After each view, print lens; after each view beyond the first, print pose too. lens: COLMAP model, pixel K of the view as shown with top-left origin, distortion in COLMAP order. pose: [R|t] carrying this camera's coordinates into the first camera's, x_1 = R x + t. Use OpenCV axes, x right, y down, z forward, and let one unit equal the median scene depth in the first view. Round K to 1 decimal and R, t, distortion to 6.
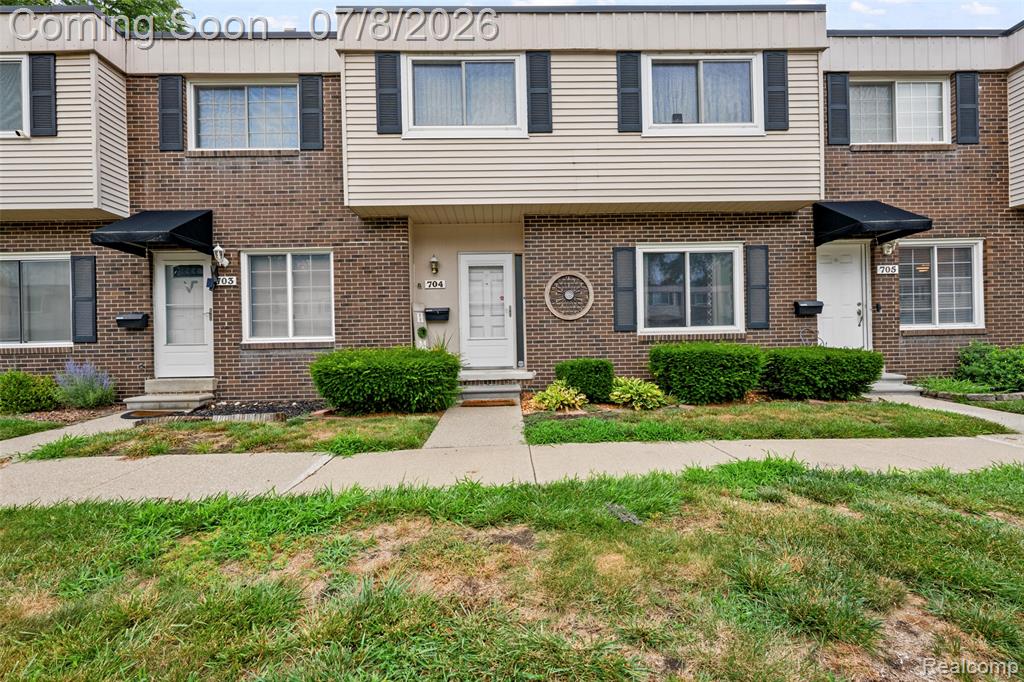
lens RADIAL K [[409.9, 0, 508.7], [0, 409.9, 339.9], [0, 0, 1]] dist [-0.000259, 0.000347]
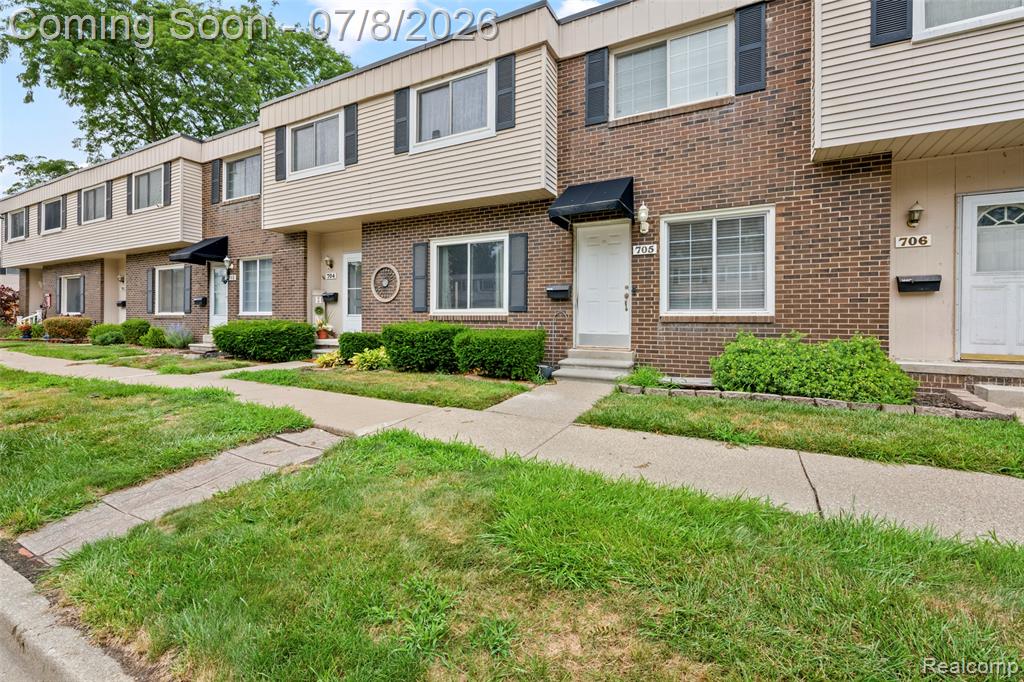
lens RADIAL K [[432.1, 0, 518.3], [0, 432.1, 318.3], [0, 0, 1]] dist [-0.000012, 0.000345]
pose [[0.876676, 0.024119, -0.480477, 1.148121], [-0.024605, 0.999683, 0.005288, -0.015629], [0.480452, 0.007186, 0.876991, 0.014745]]
